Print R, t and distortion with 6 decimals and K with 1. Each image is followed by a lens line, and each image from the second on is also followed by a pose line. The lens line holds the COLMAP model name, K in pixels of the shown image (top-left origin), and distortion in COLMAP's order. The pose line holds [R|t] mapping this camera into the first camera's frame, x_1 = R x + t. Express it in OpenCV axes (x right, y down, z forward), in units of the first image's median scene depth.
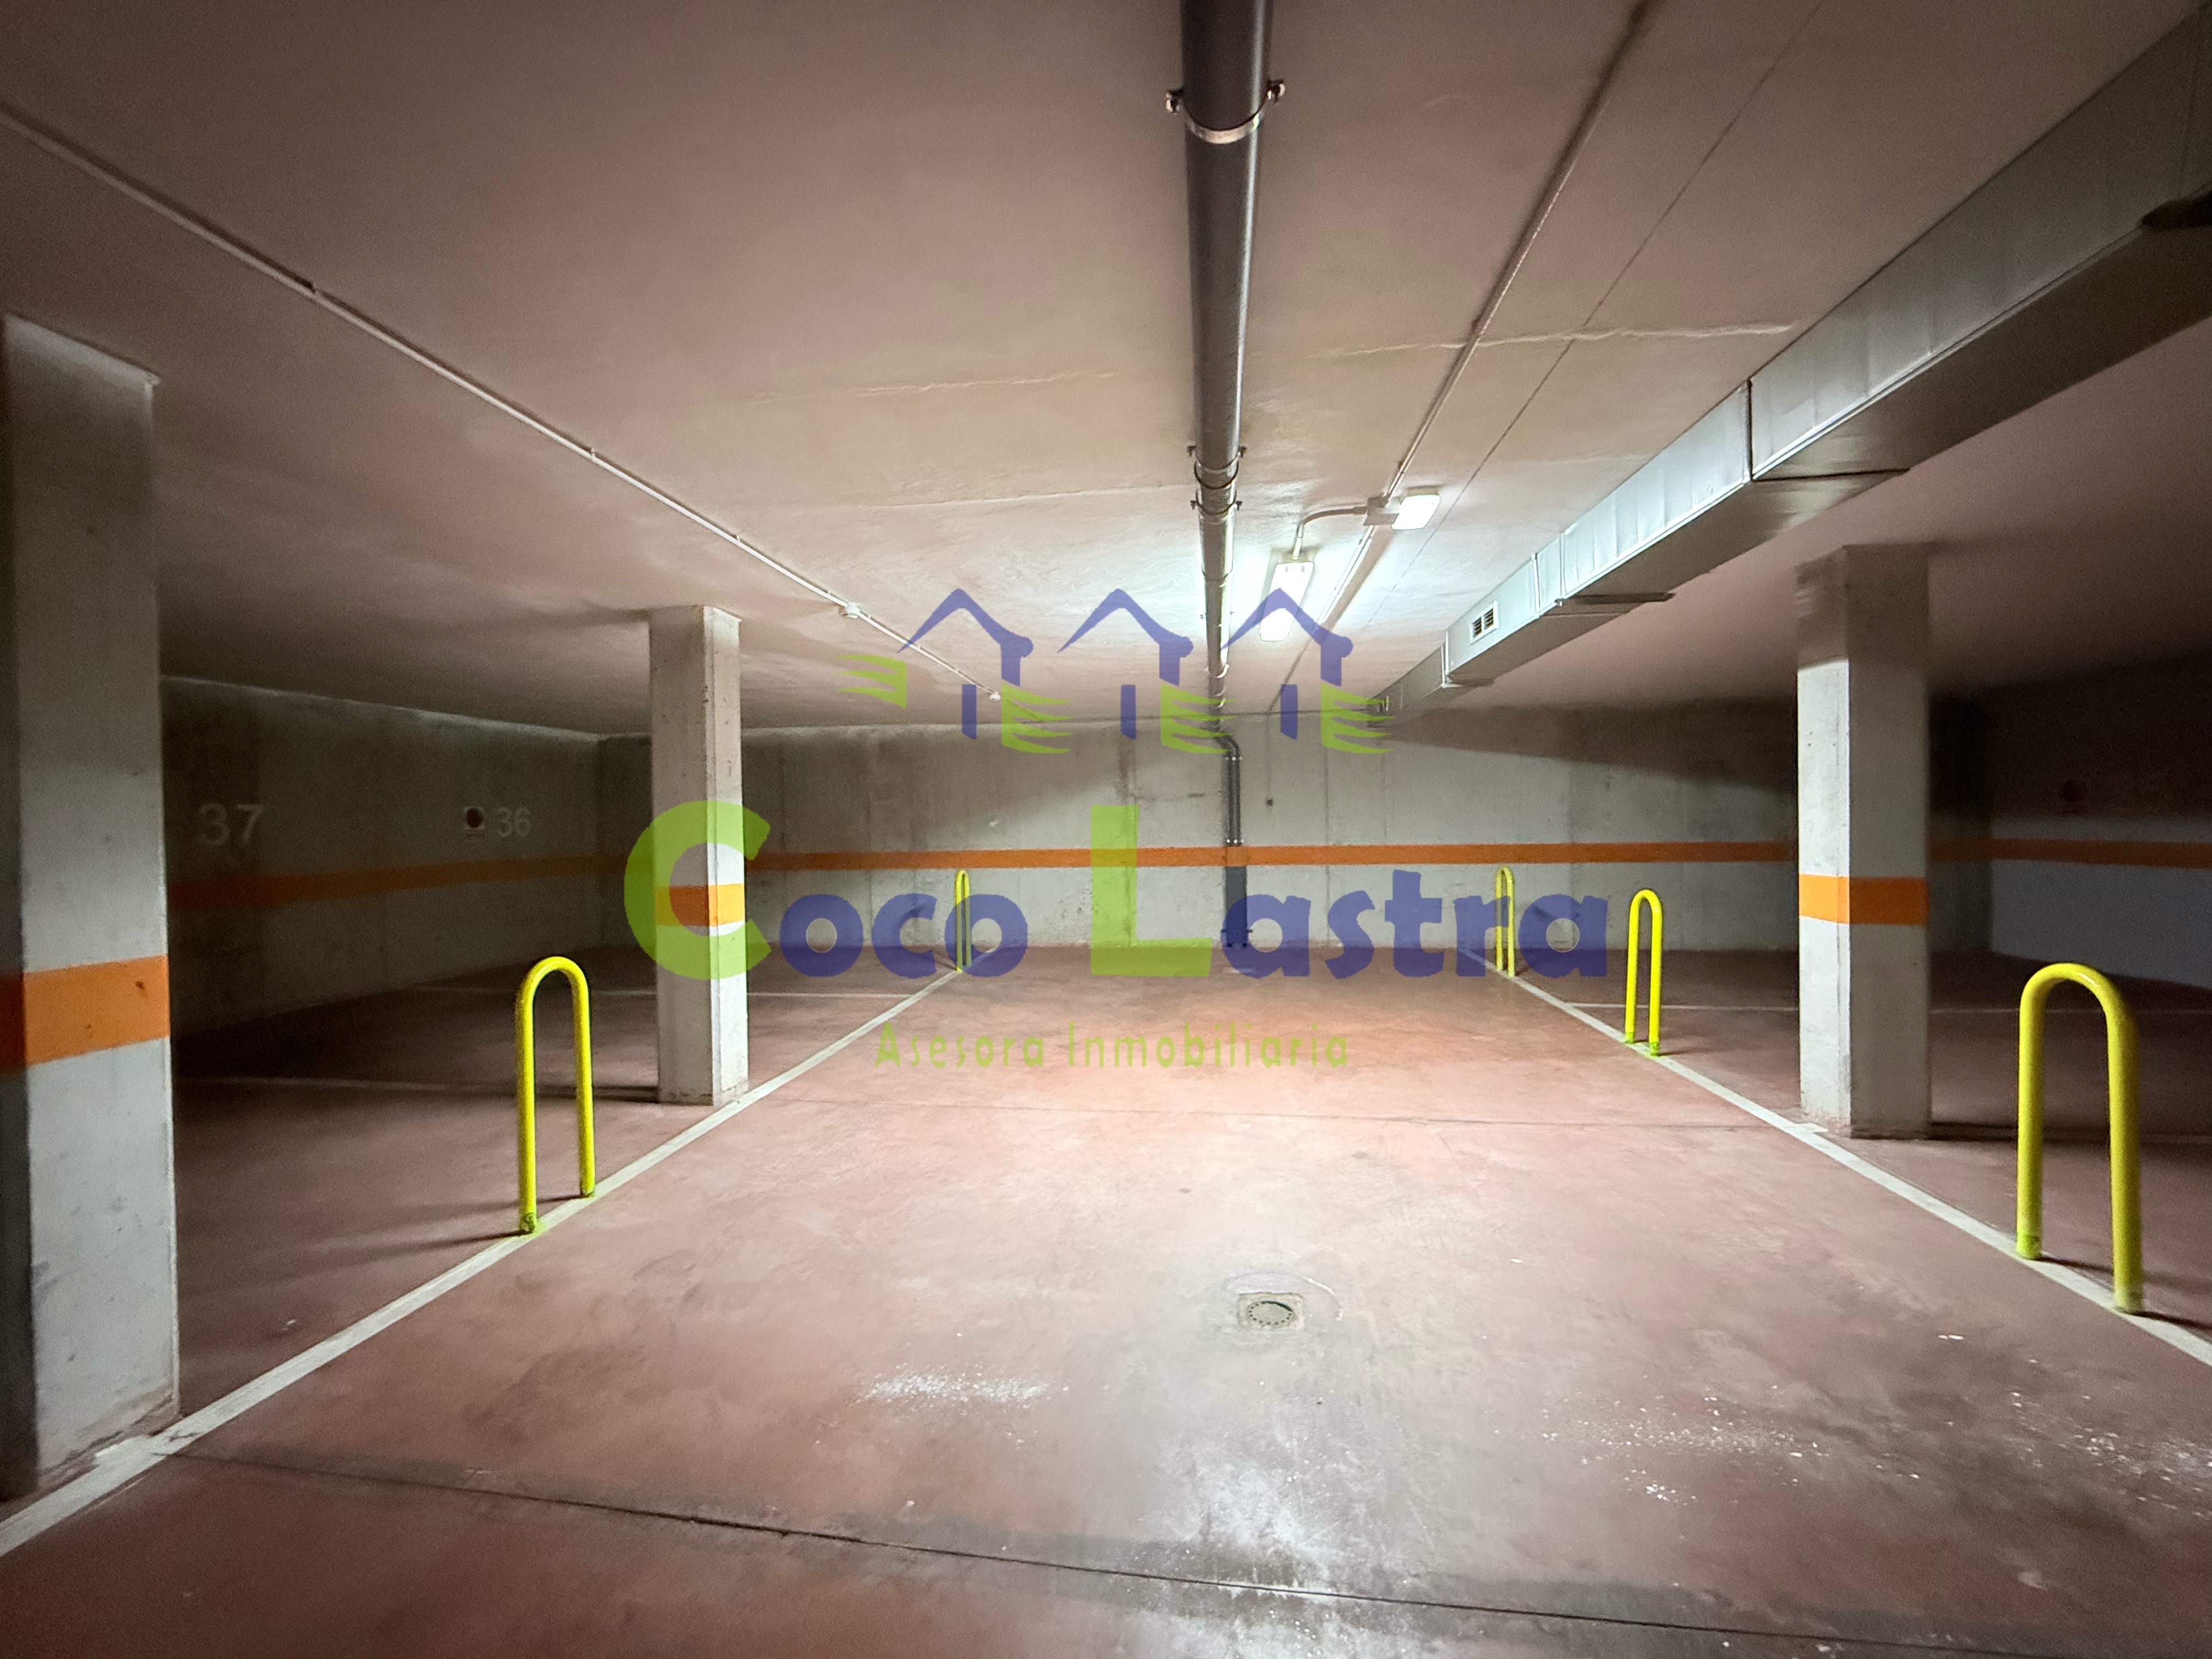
lens RADIAL K [[878.4, 0, 1092.6], [0, 878.4, 831.2], [0, 0, 1]] dist [-0.000726, -0.000095]
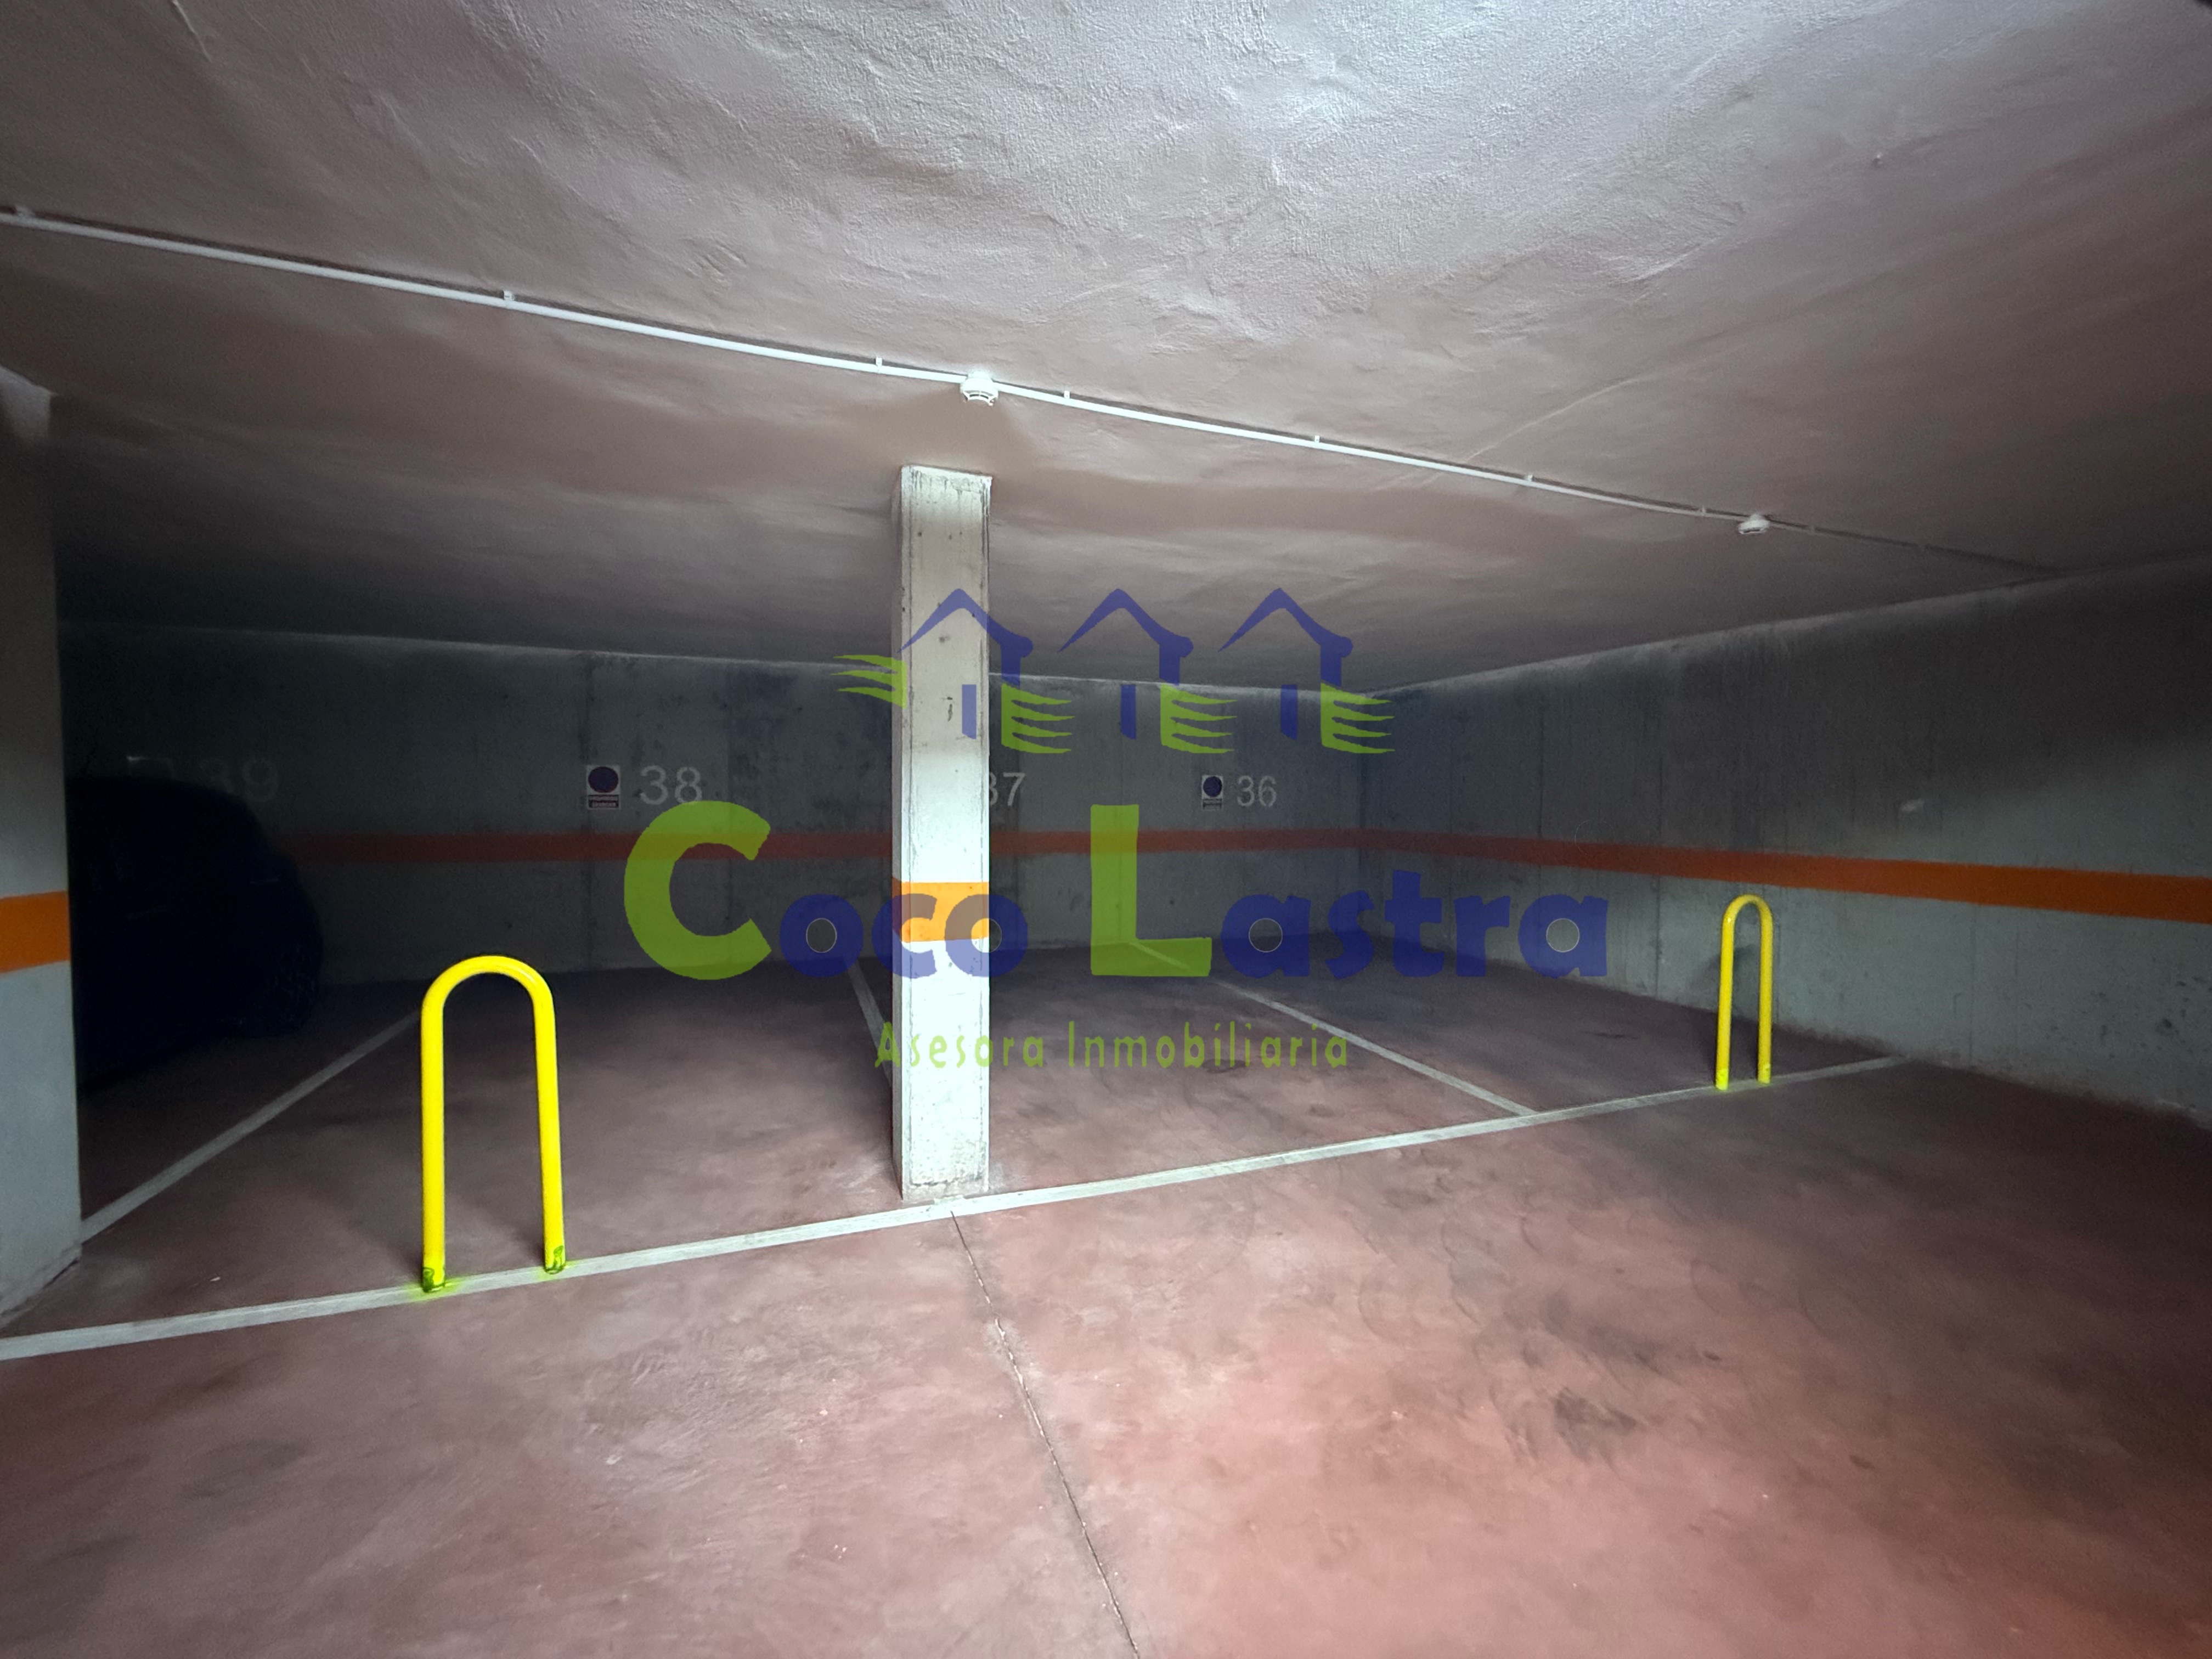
lens RADIAL K [[878.4, 0, 1100.6], [0, 878.4, 831.9], [0, 0, 1]] dist [-0.000726, -0.000095]
pose [[0.466927, 0.053448, -0.882679, 0.229301], [-0.025758, 0.998570, 0.046840, -0.012467], [0.883921, 0.000865, 0.467636, 0.792934]]
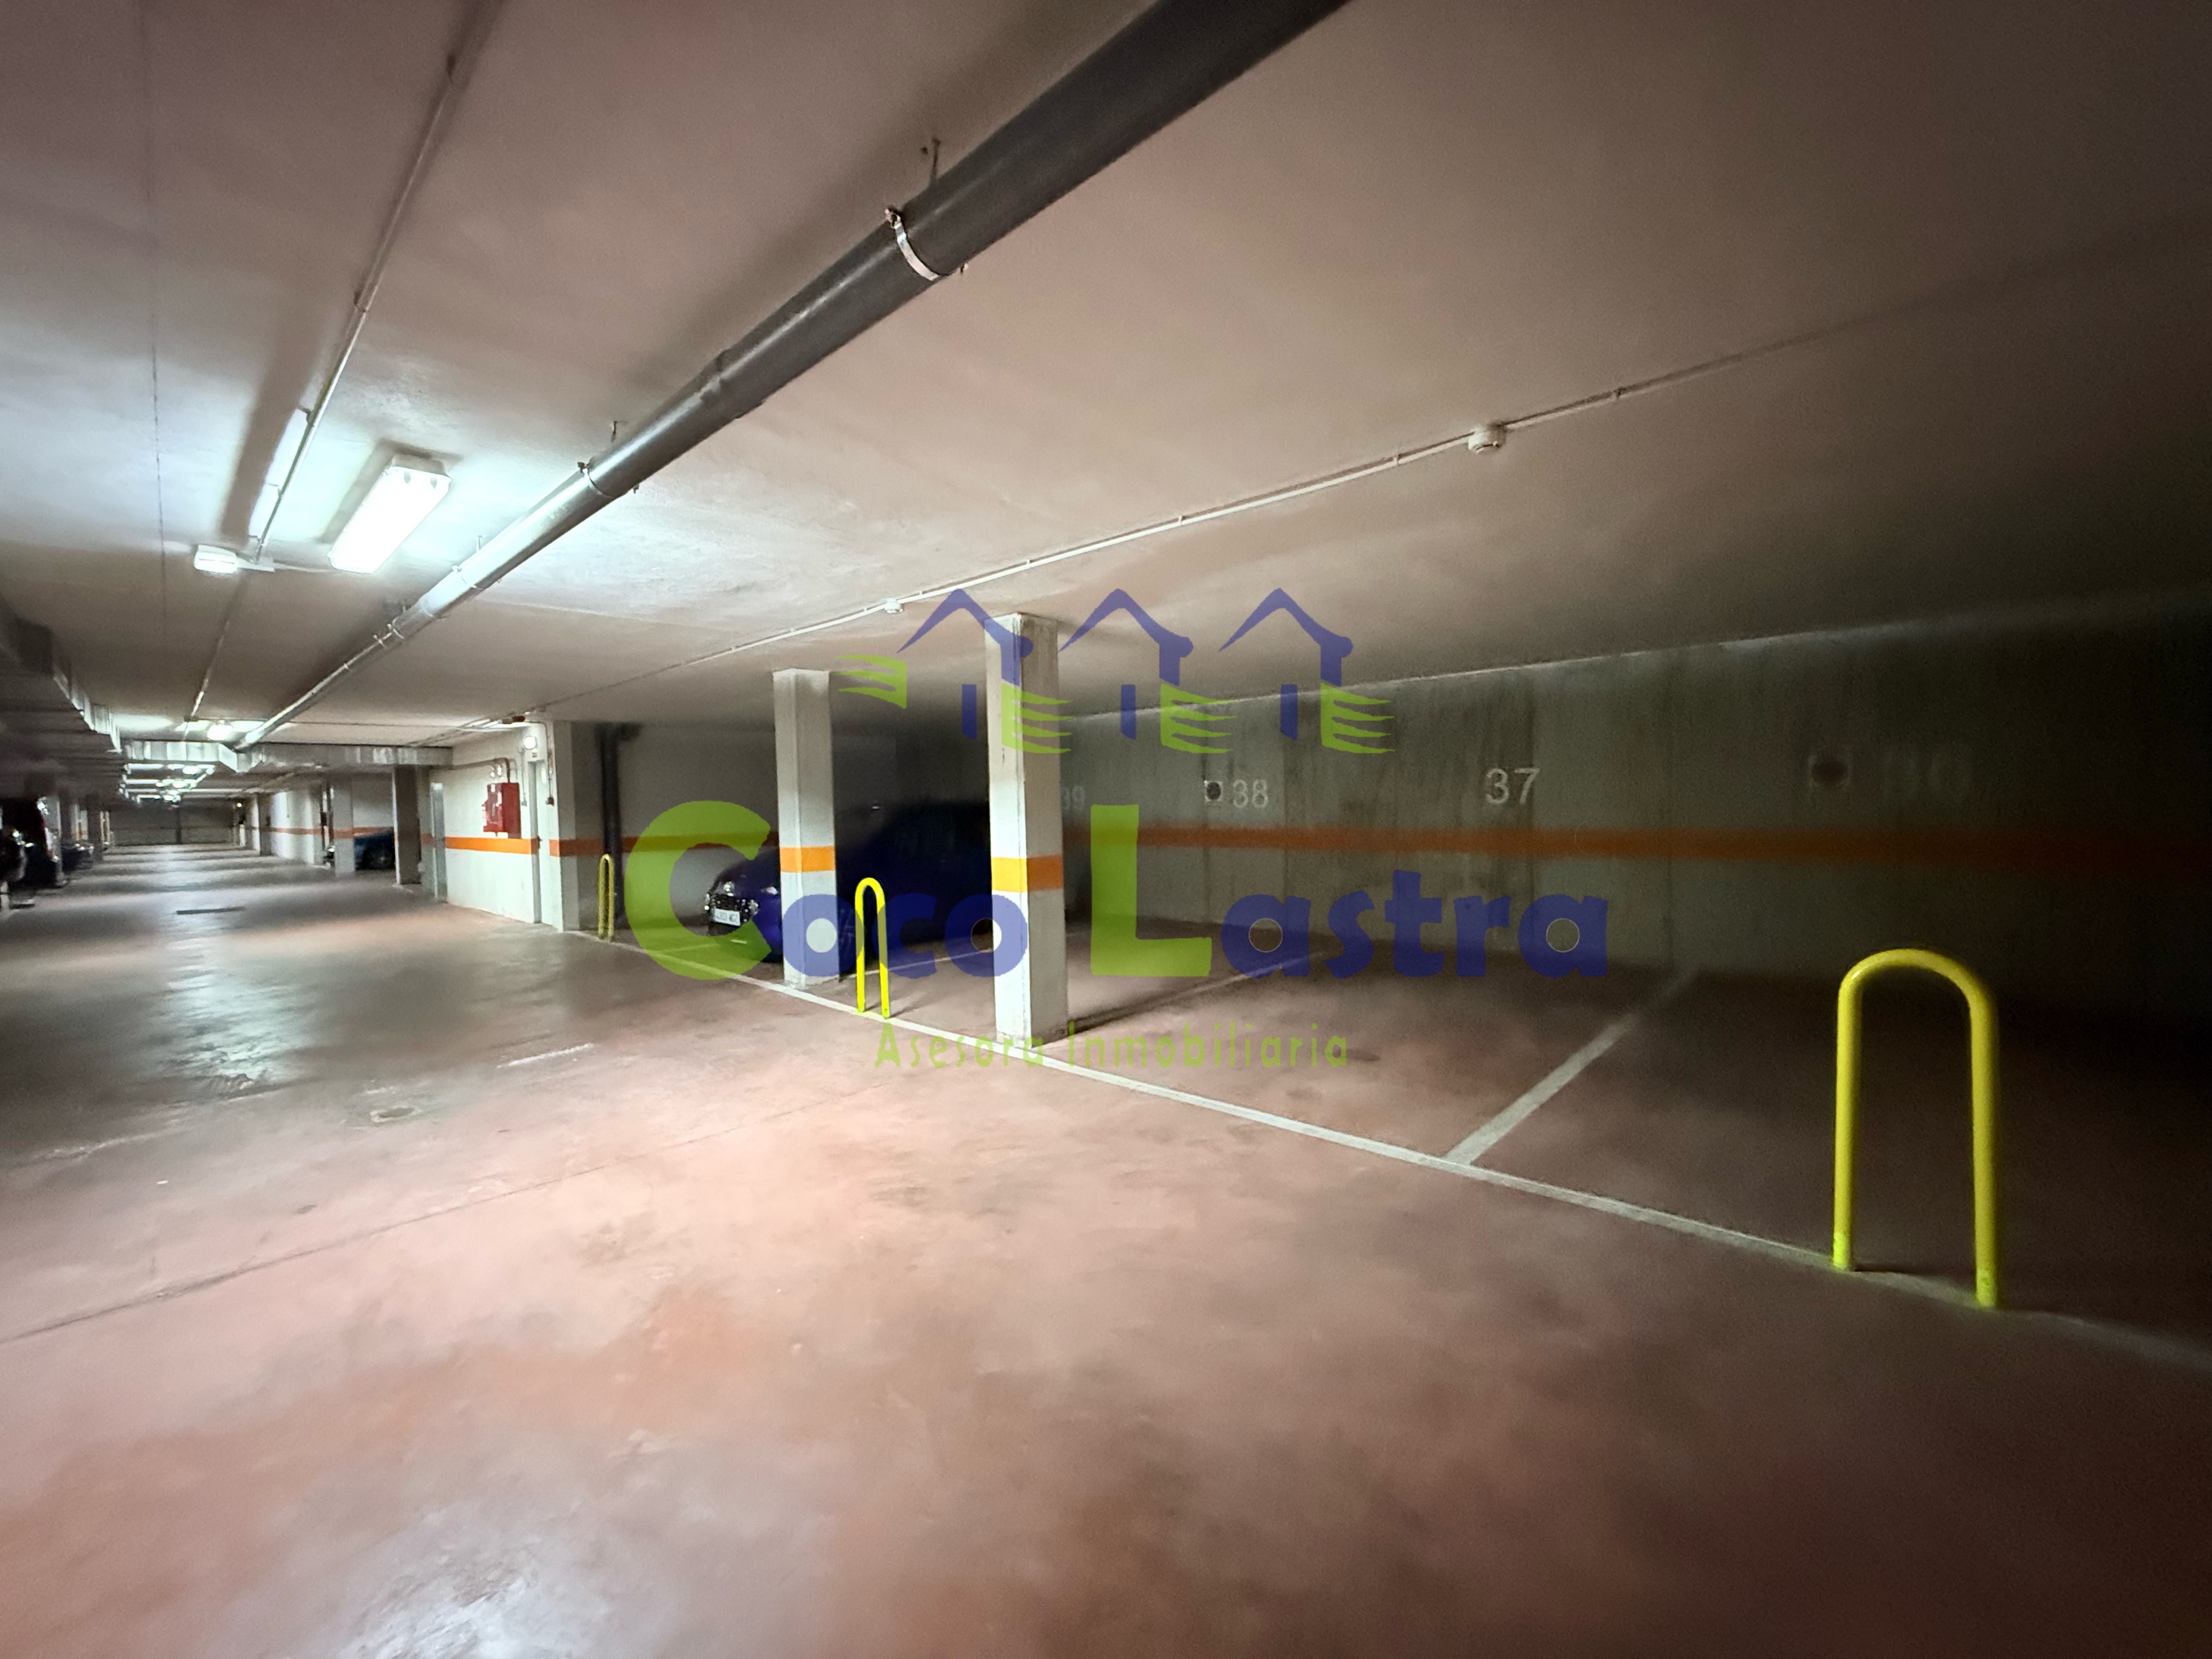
lens RADIAL K [[878.4, 0, 1093.3], [0, 878.4, 838.9], [0, 0, 1]] dist [-0.000726, -0.000095]
pose [[-0.577432, 0.061065, -0.814152, 0.441641], [0.021479, 0.997990, 0.059620, -0.027833], [0.816156, 0.016939, -0.577583, 1.748750]]
